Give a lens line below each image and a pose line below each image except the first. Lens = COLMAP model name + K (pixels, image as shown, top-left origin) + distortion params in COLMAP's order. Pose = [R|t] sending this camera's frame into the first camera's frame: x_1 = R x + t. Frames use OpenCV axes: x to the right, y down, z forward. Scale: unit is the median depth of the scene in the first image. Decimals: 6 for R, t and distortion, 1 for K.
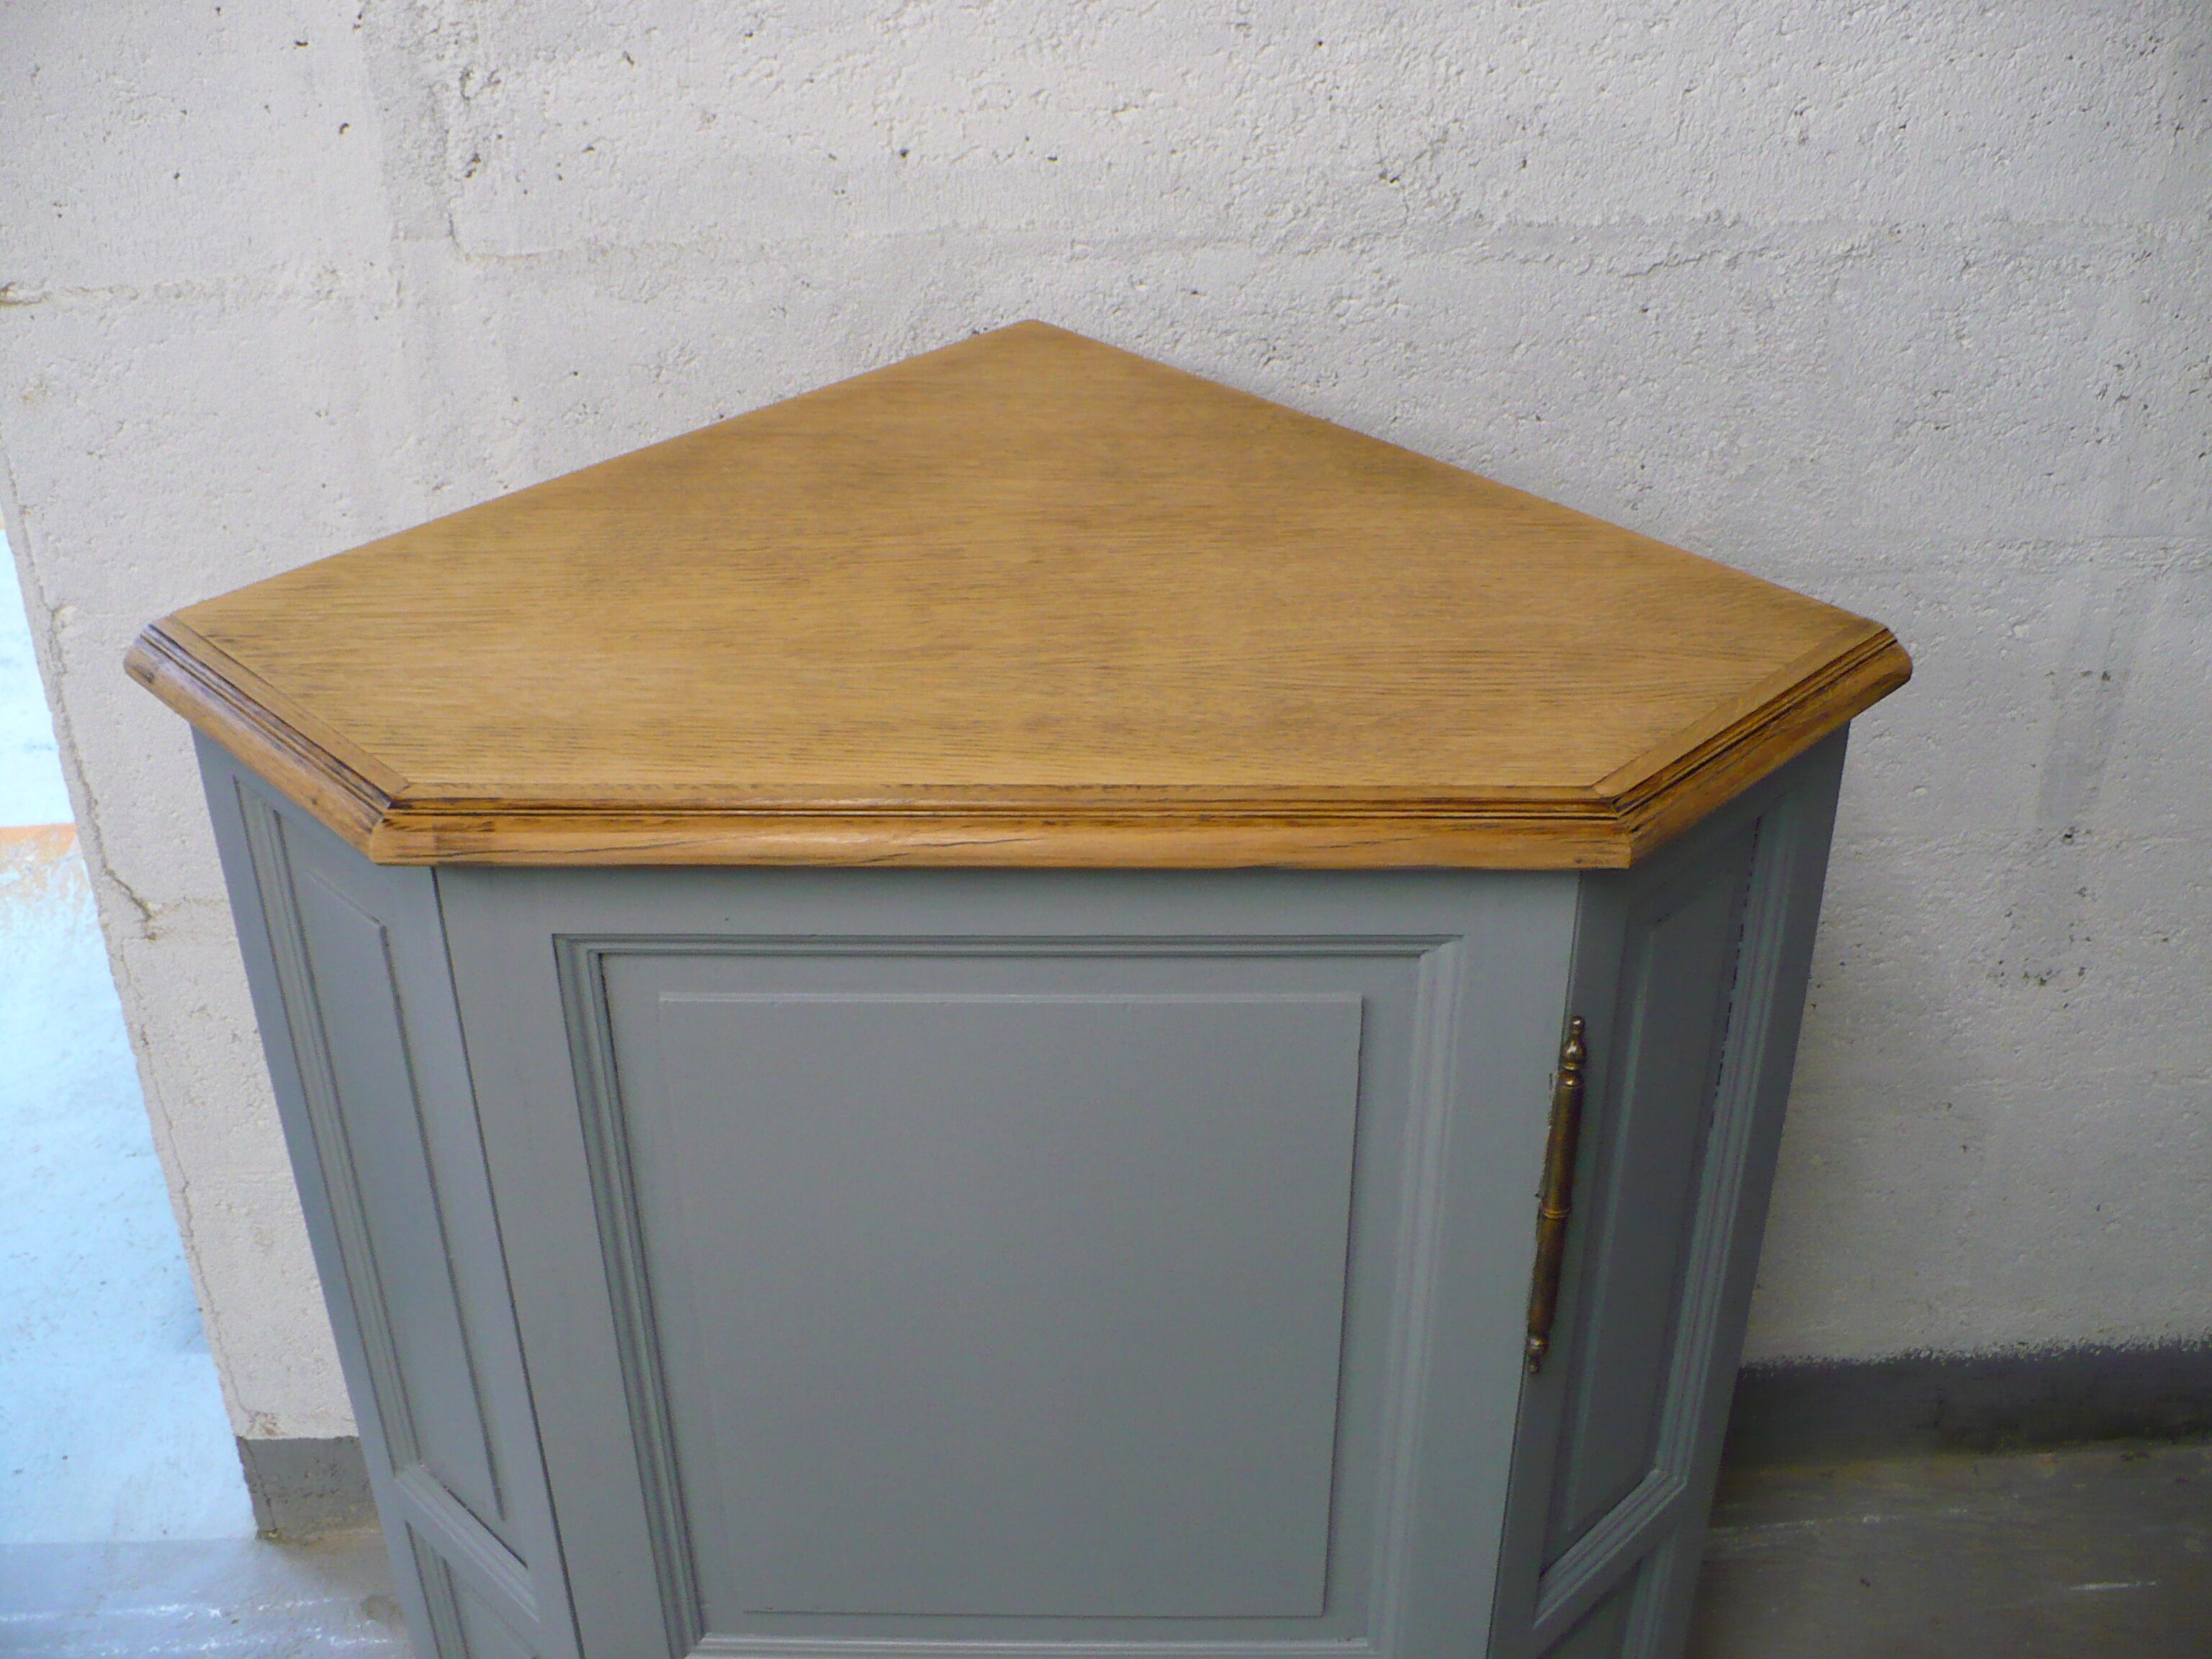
lens RADIAL K [[2444.1, 0, 1111.0], [0, 2444.1, 788.2], [0, 0, 1]] dist [-0.280278, 0.395675]
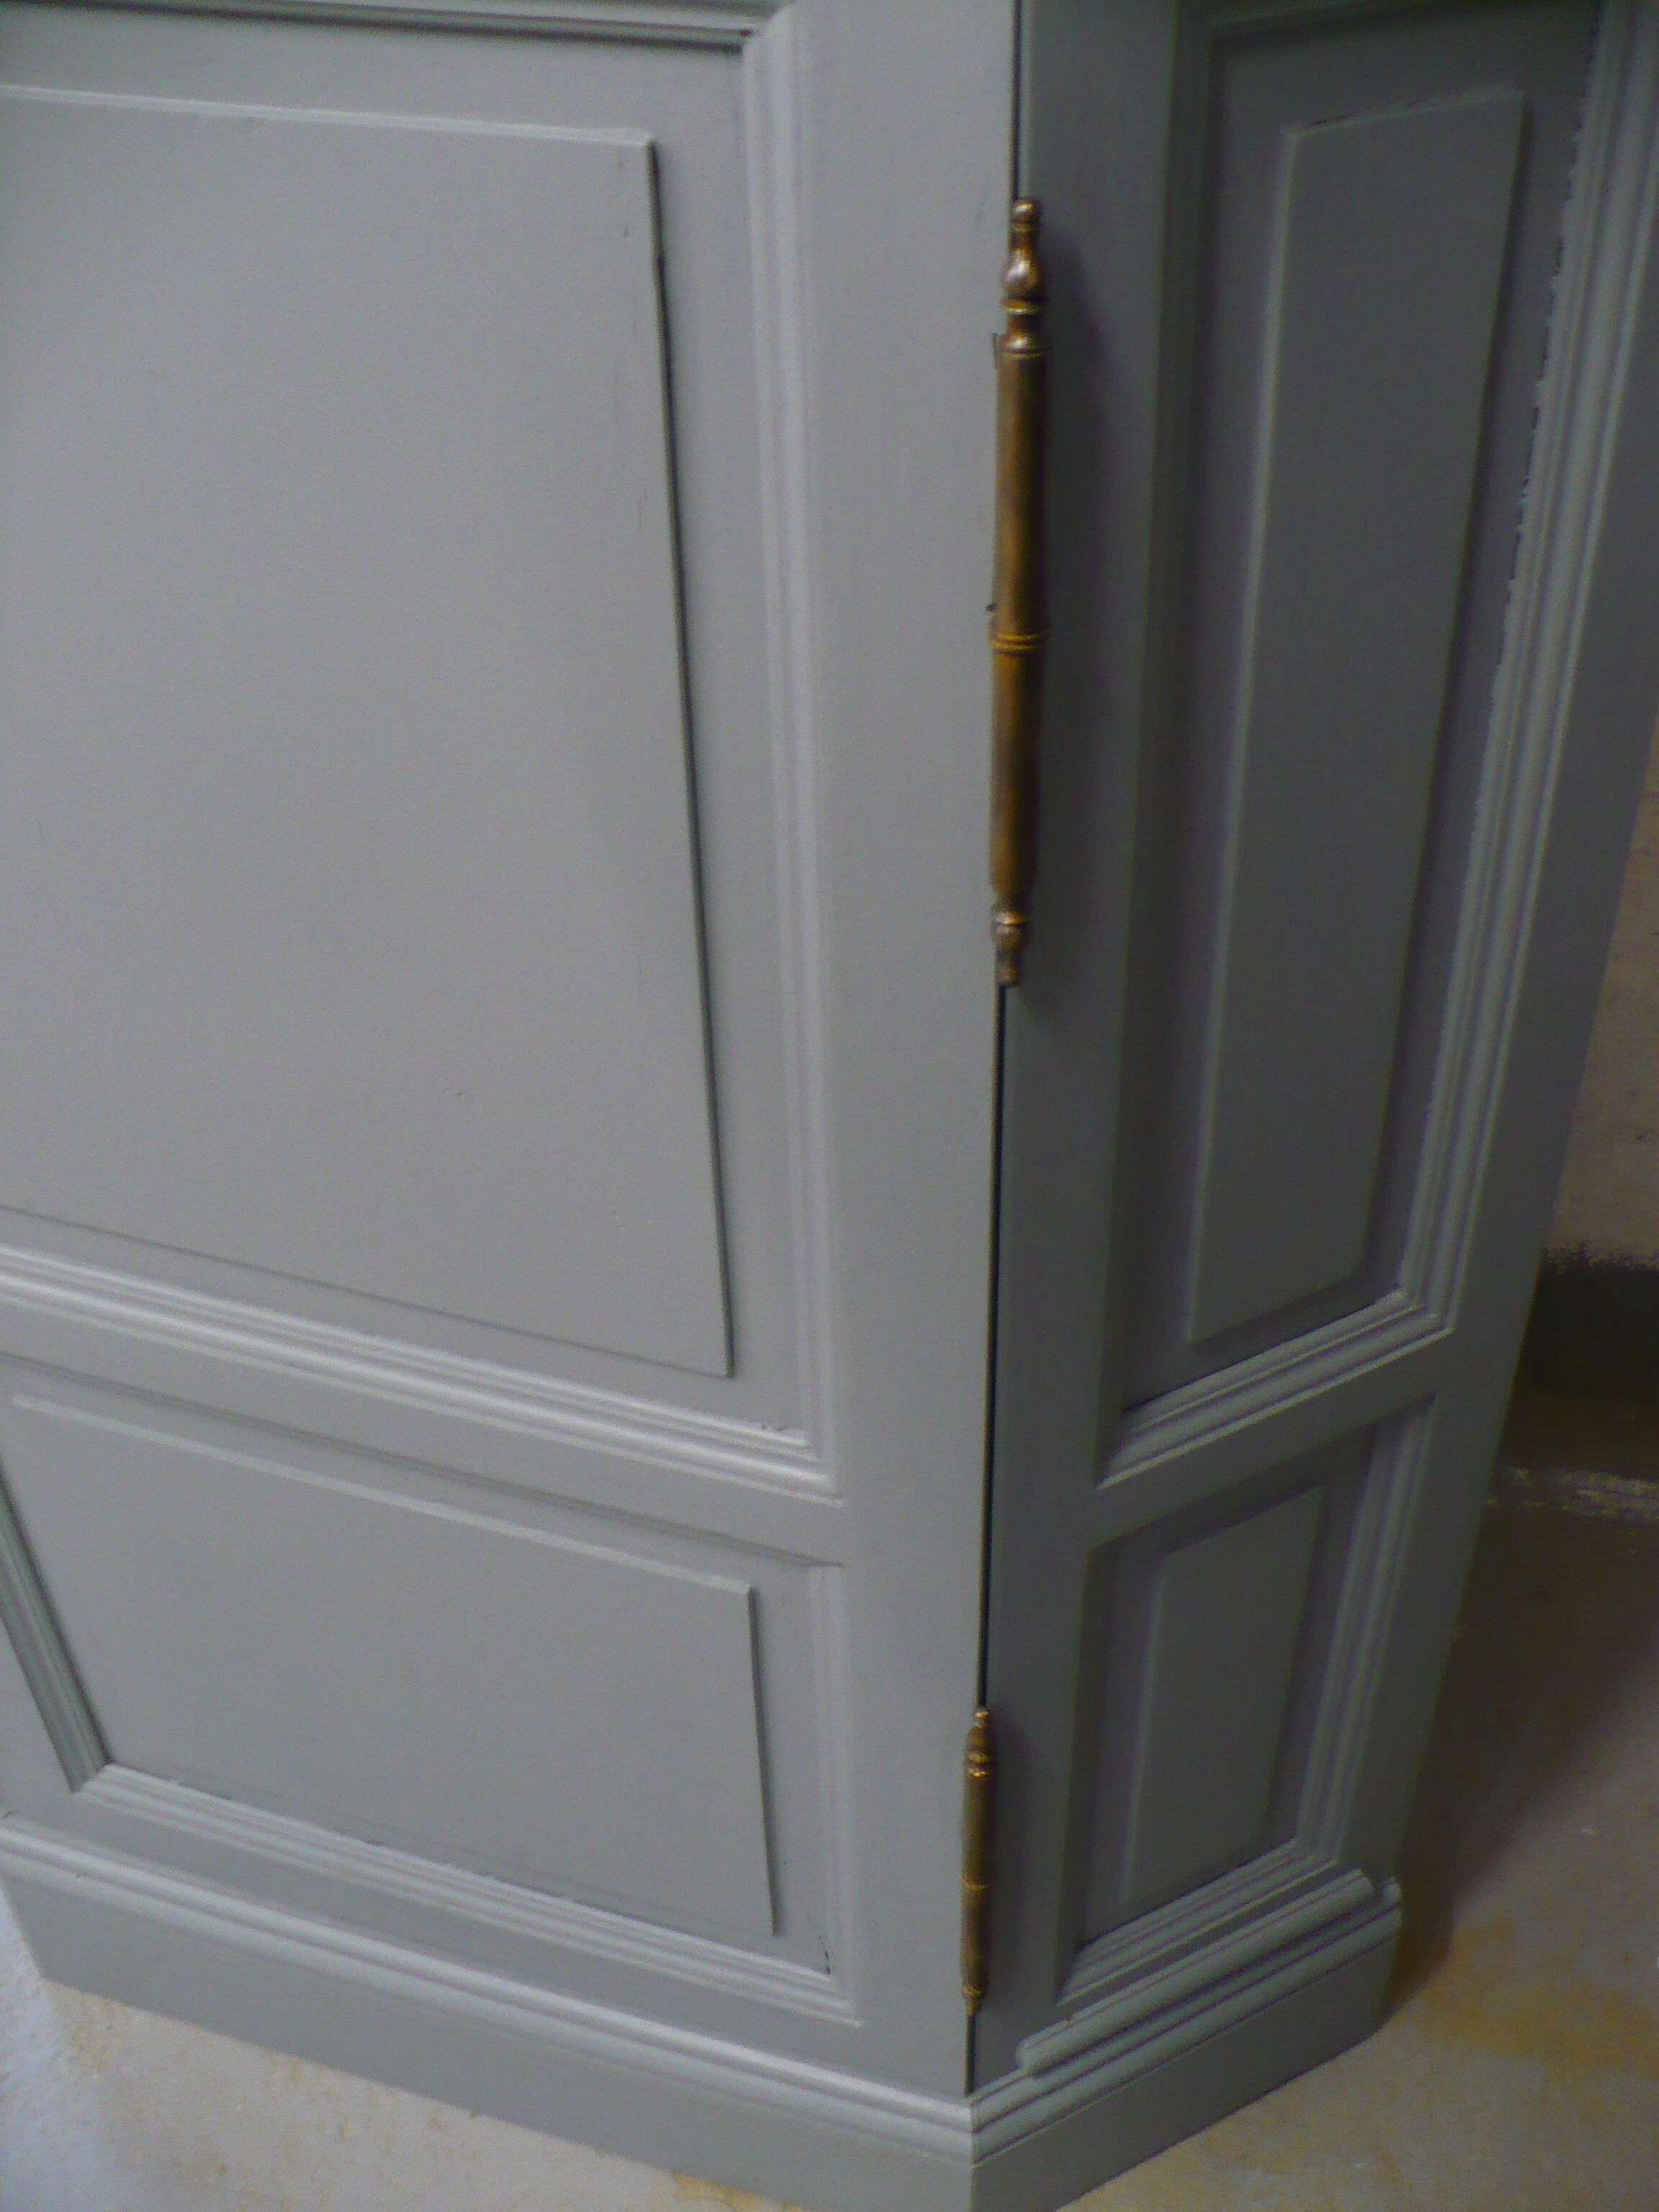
lens RADIAL K [[2444.1, 0, 866.7], [0, 2444.1, 1107.0], [0, 0, 1]] dist [-0.280278, 0.395675]
pose [[0.958268, 0.178671, -0.223158, 0.217908], [-0.137434, 0.972426, 0.188411, 0.136744], [0.250668, -0.149879, 0.956400, 0.362512]]
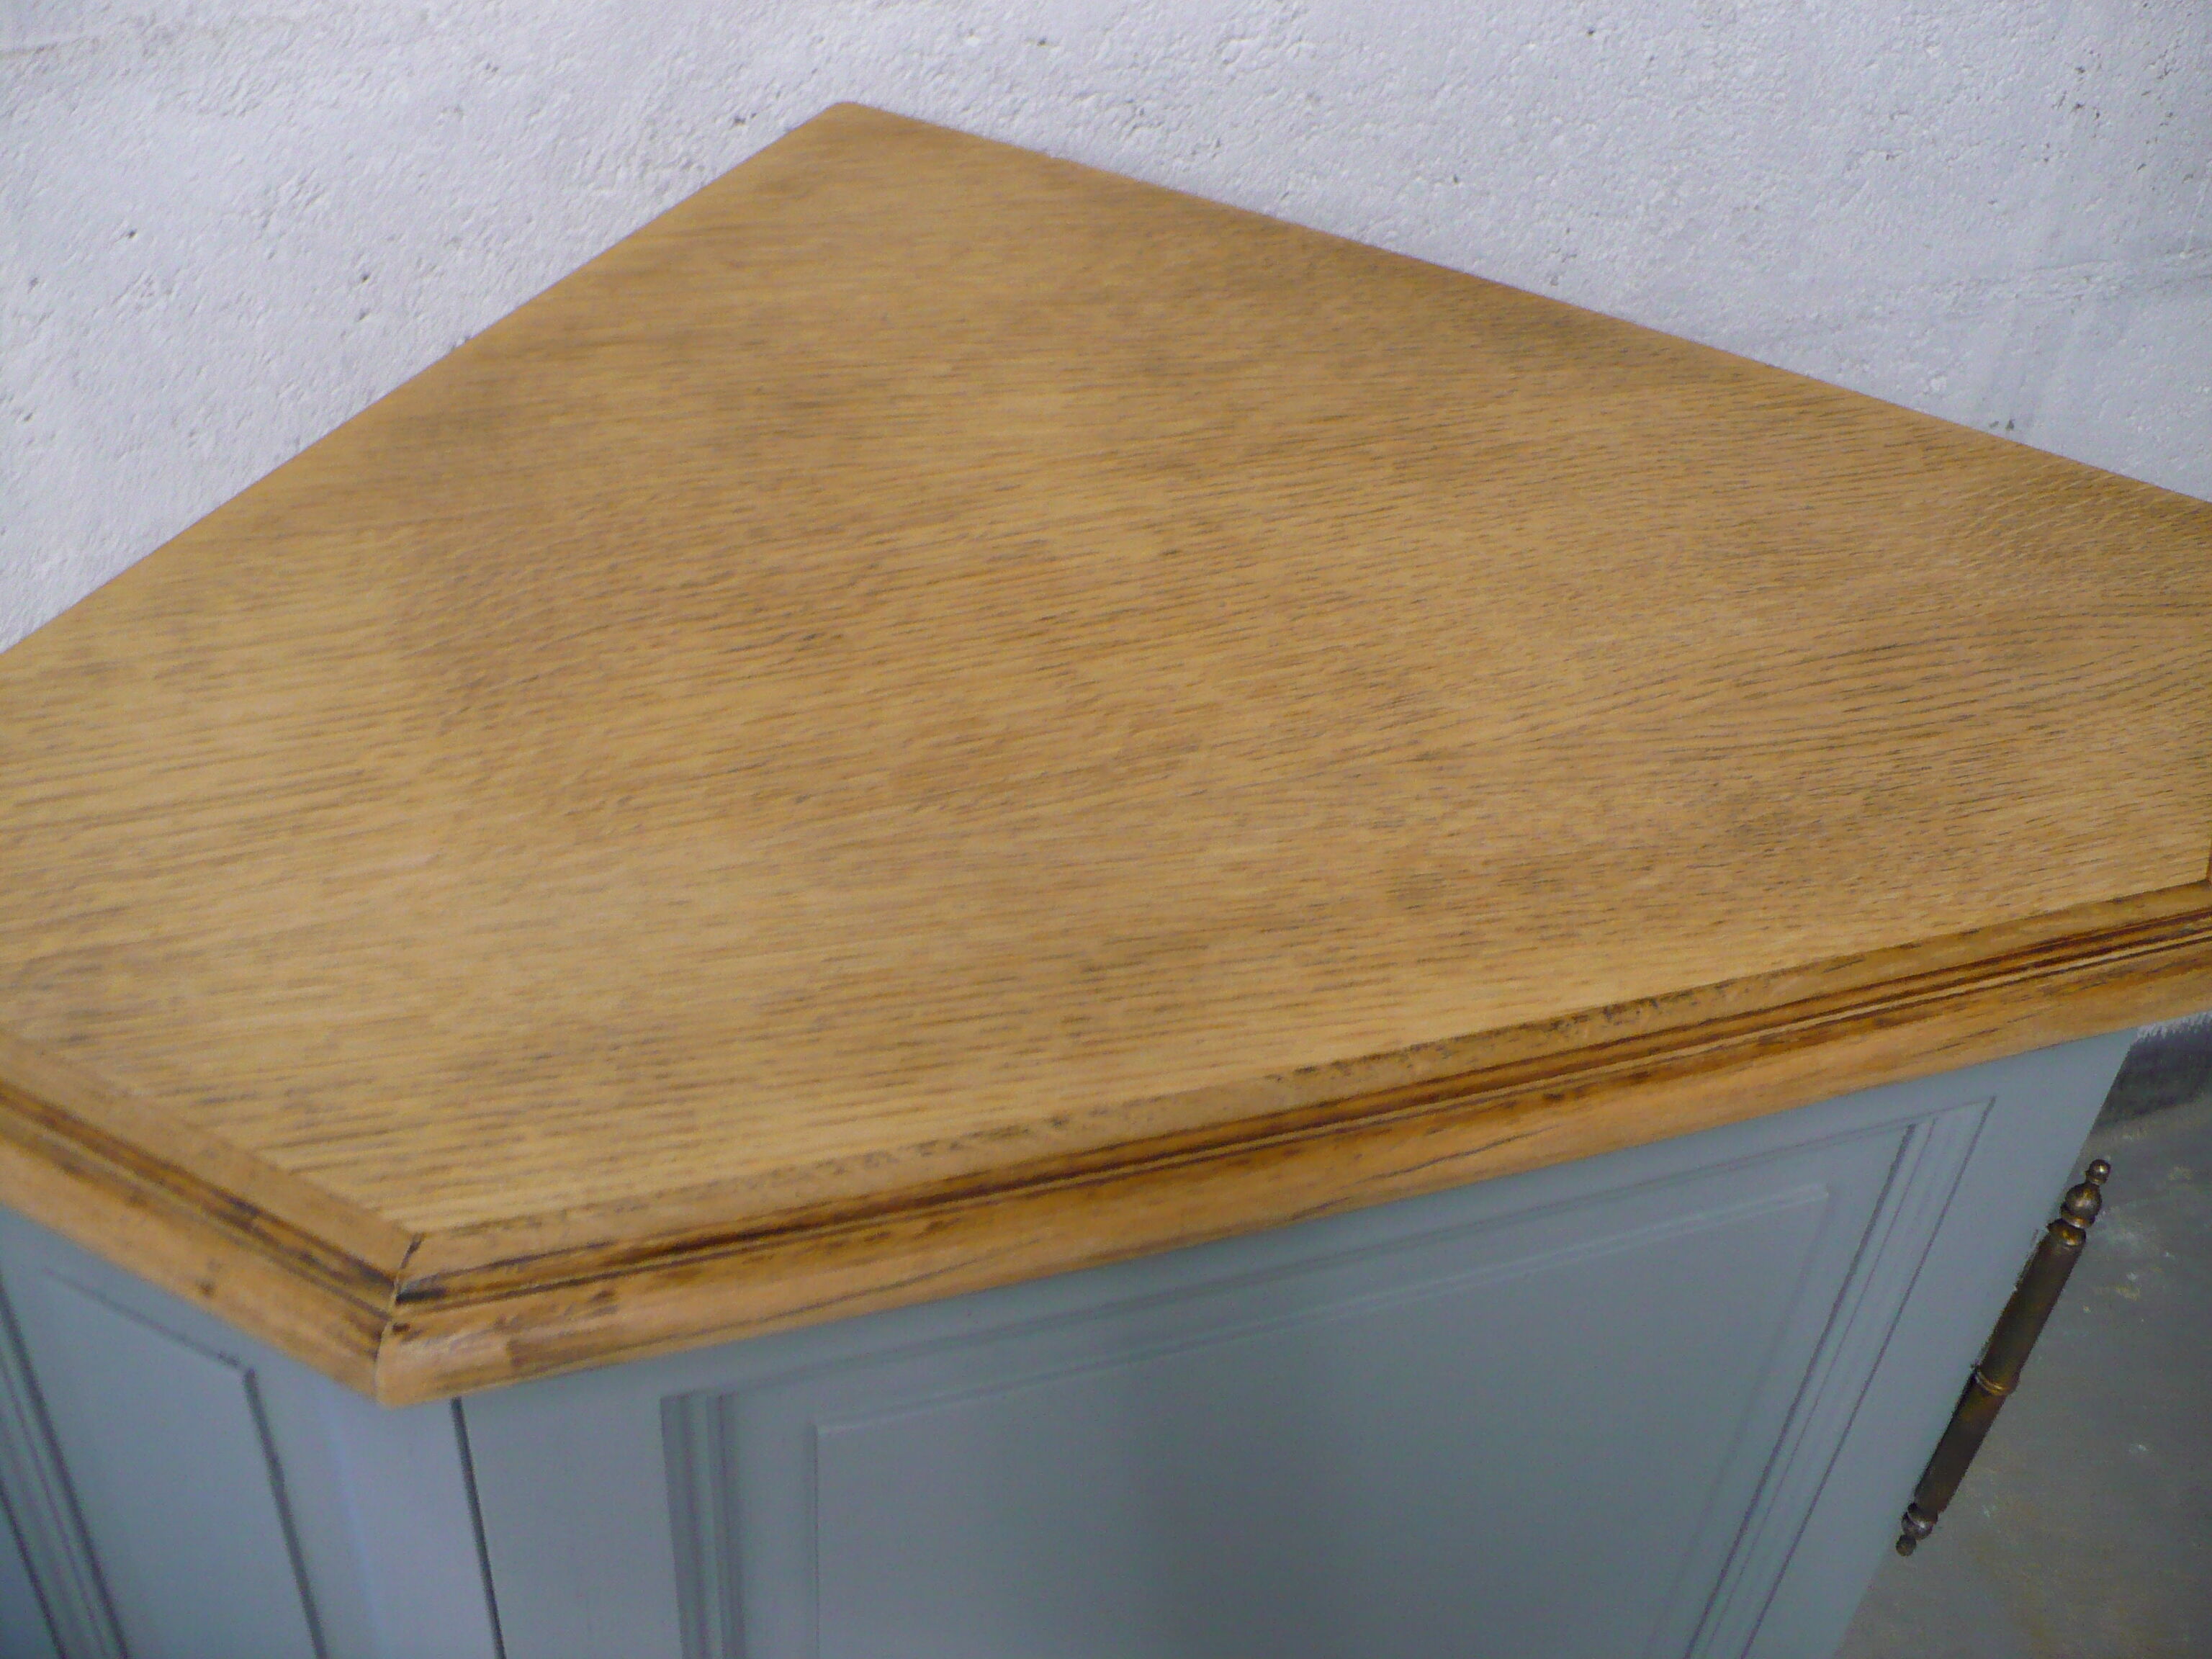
lens RADIAL K [[2444.1, 0, 1111.0], [0, 2444.1, 788.2], [0, 0, 1]] dist [-0.280278, 0.395675]
pose [[0.938183, -0.149591, 0.312146, -0.205681], [0.096918, 0.979248, 0.177991, -0.120349], [-0.332294, -0.136735, 0.933212, 0.333542]]
